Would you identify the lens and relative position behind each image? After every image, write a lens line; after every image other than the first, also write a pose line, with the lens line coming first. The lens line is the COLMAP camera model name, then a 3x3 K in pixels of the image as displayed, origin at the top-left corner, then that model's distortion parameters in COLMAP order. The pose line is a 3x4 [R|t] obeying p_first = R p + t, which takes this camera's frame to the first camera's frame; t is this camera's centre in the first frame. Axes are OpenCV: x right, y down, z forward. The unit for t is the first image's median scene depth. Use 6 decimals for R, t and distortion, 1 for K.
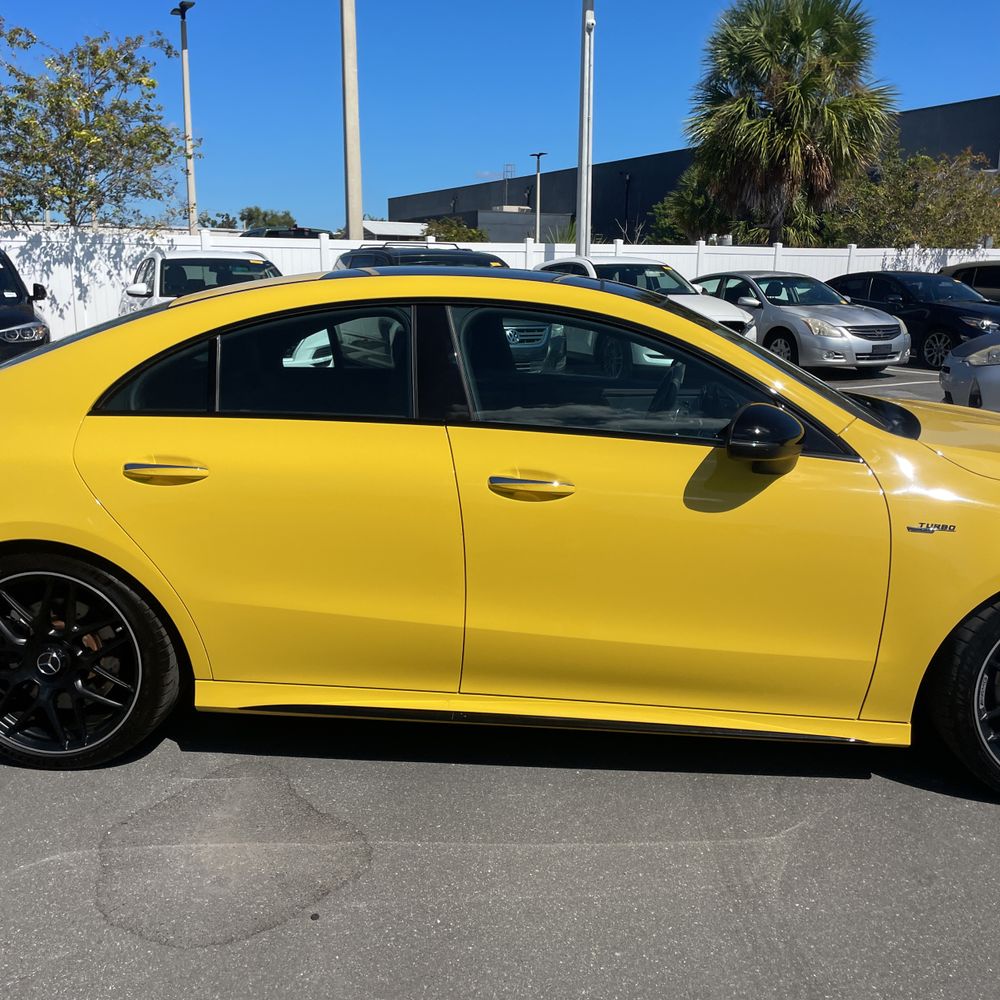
lens RADIAL K [[1016.6, 0, 502.3], [0, 1016.6, 494.1], [0, 0, 1]] dist [0.101037, -0.184391]
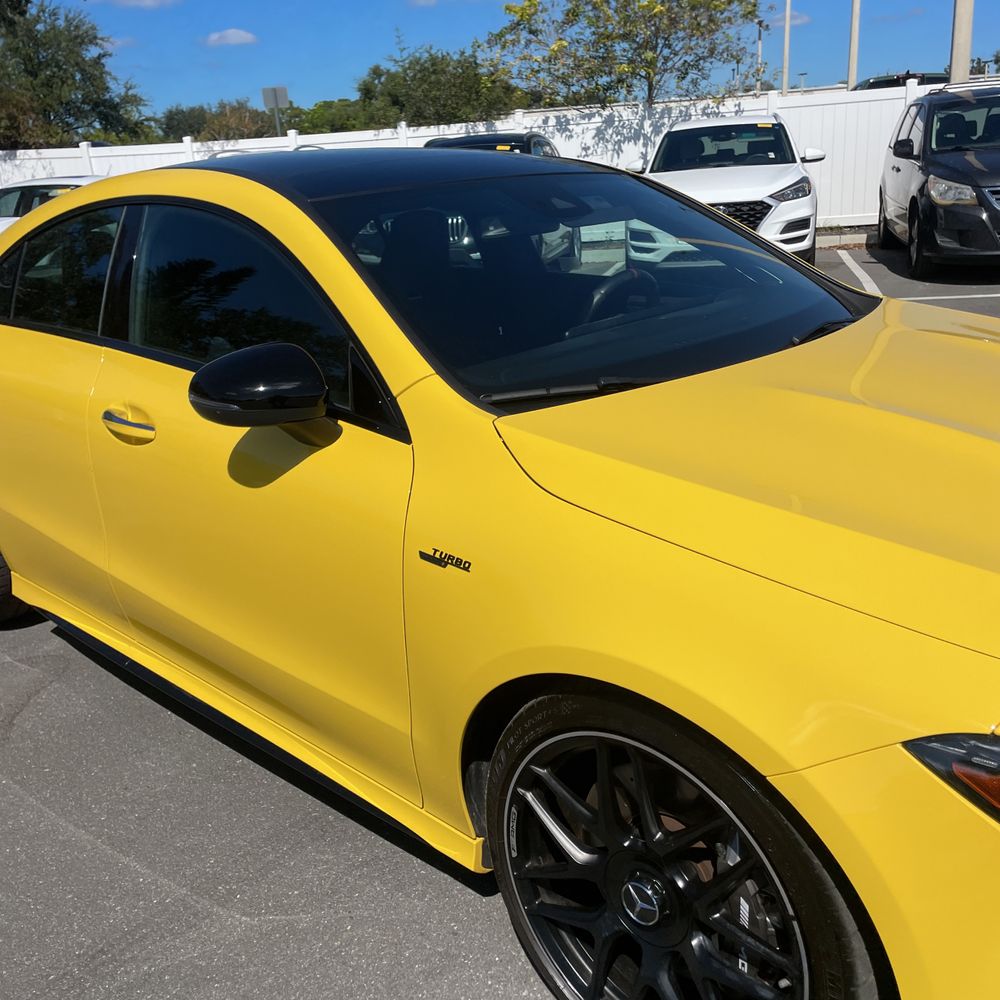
lens RADIAL K [[1010.6, 0, 499.7], [0, 1010.6, 485.9], [0, 0, 1]] dist [0.104563, -0.144979]
pose [[0.775015, 0.139020, -0.616461, 0.151441], [-0.064688, 0.987831, 0.141443, -0.018824], [0.628623, -0.069743, 0.774577, 0.099715]]
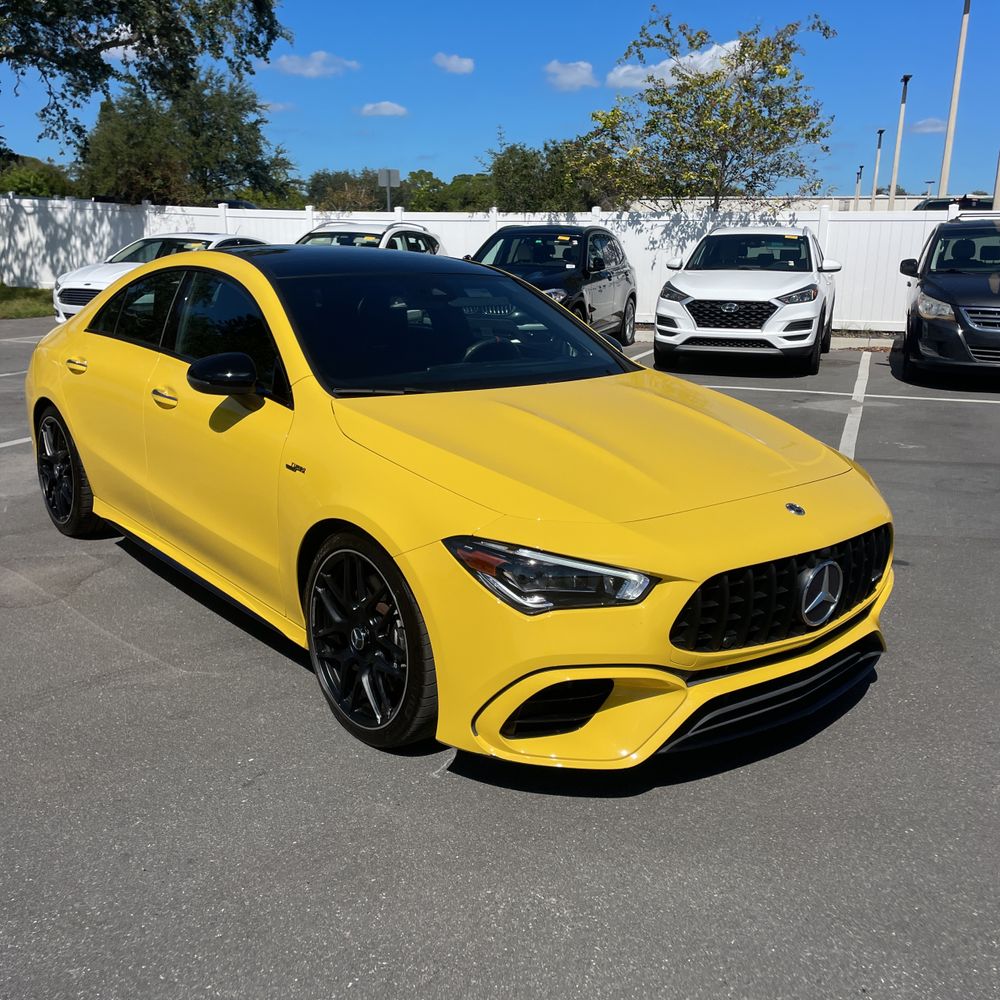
lens RADIAL K [[1010.6, 0, 499.7], [0, 1010.6, 485.9], [0, 0, 1]] dist [0.104563, -0.144979]
pose [[0.693803, 0.171808, -0.699370, 0.264338], [-0.158148, 0.983769, 0.084785, -0.015912], [0.702585, 0.051779, 0.709713, 0.057927]]
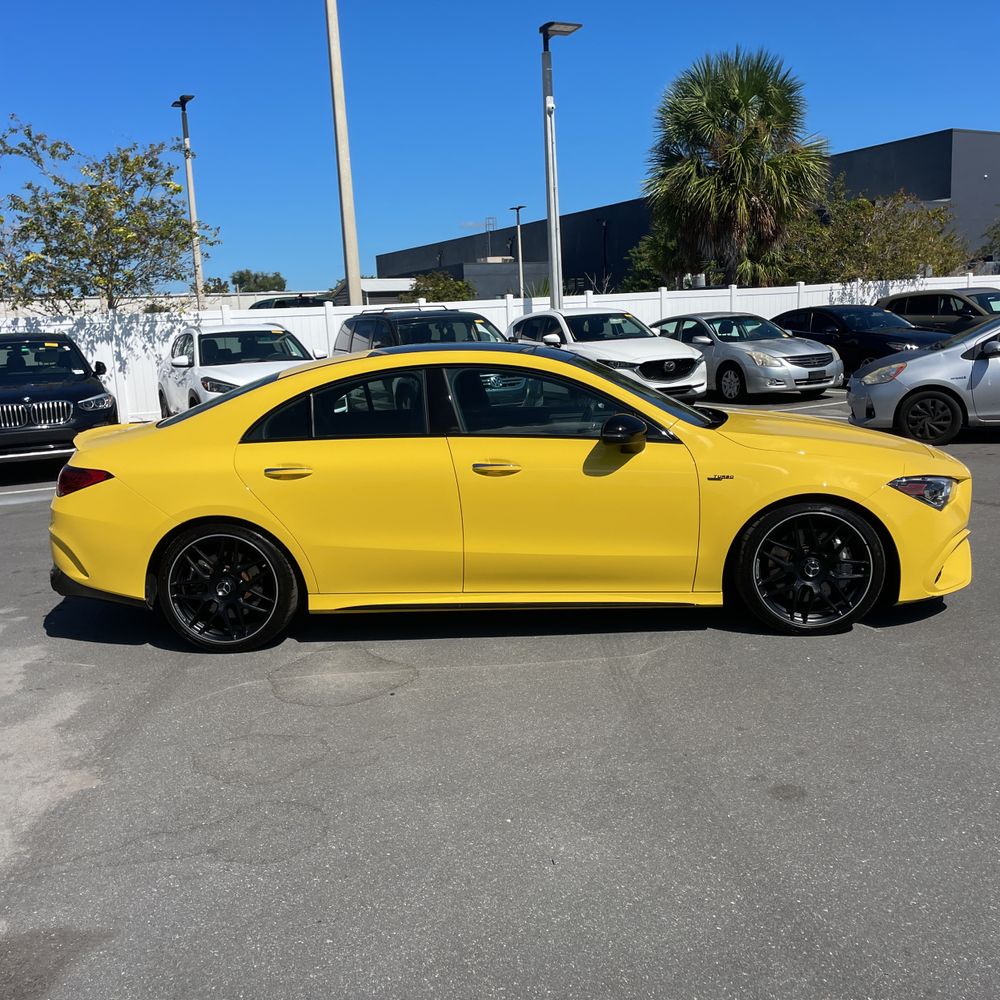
lens RADIAL K [[1016.6, 0, 502.3], [0, 1016.6, 494.1], [0, 0, 1]] dist [0.101037, -0.184391]
pose [[0.998362, -0.057192, 0.001330, 0.006238], [0.057197, 0.997446, -0.042788, 0.021316], [0.001120, 0.042794, 0.999083, -0.142495]]
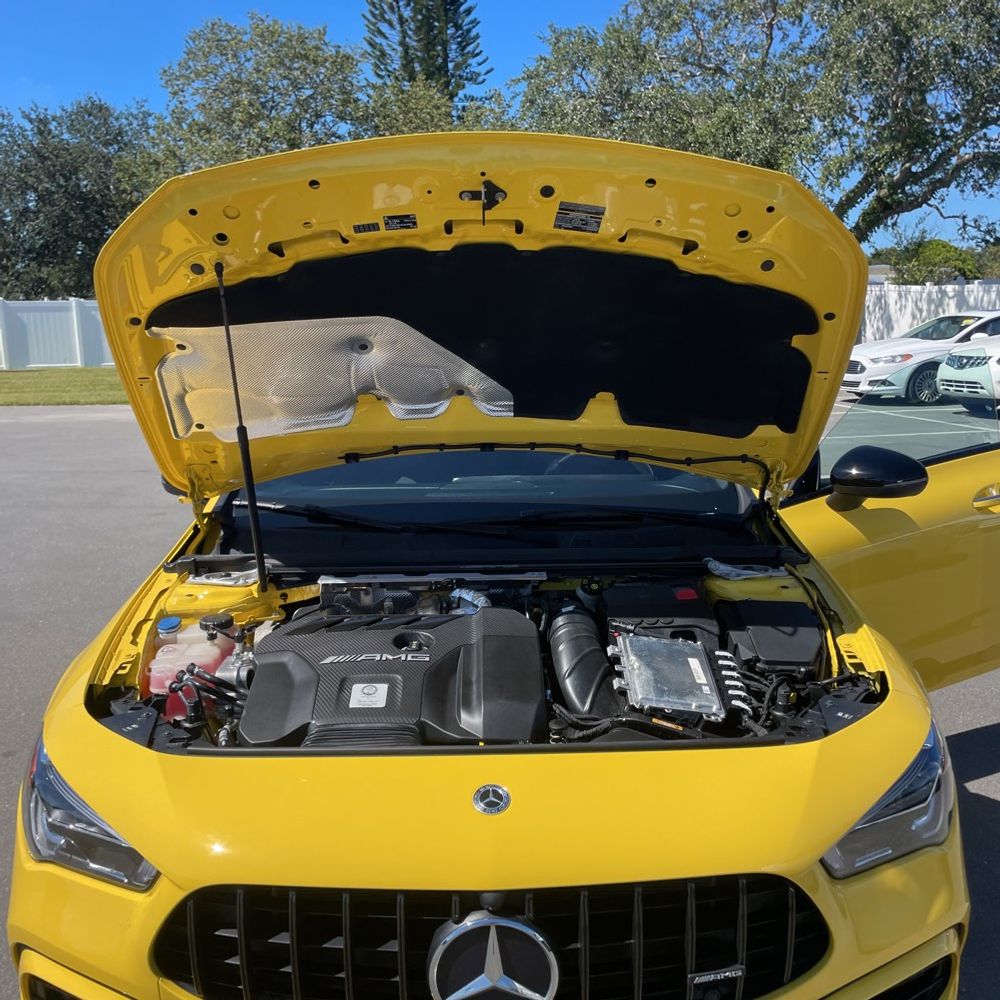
lens RADIAL K [[1016.6, 0, 502.3], [0, 1016.6, 494.1], [0, 0, 1]] dist [0.101037, -0.184391]
pose [[-0.293237, 0.156423, -0.943156, 0.552113], [-0.179292, 0.960023, 0.214964, -0.090075], [0.939077, 0.232136, -0.253469, 0.420706]]
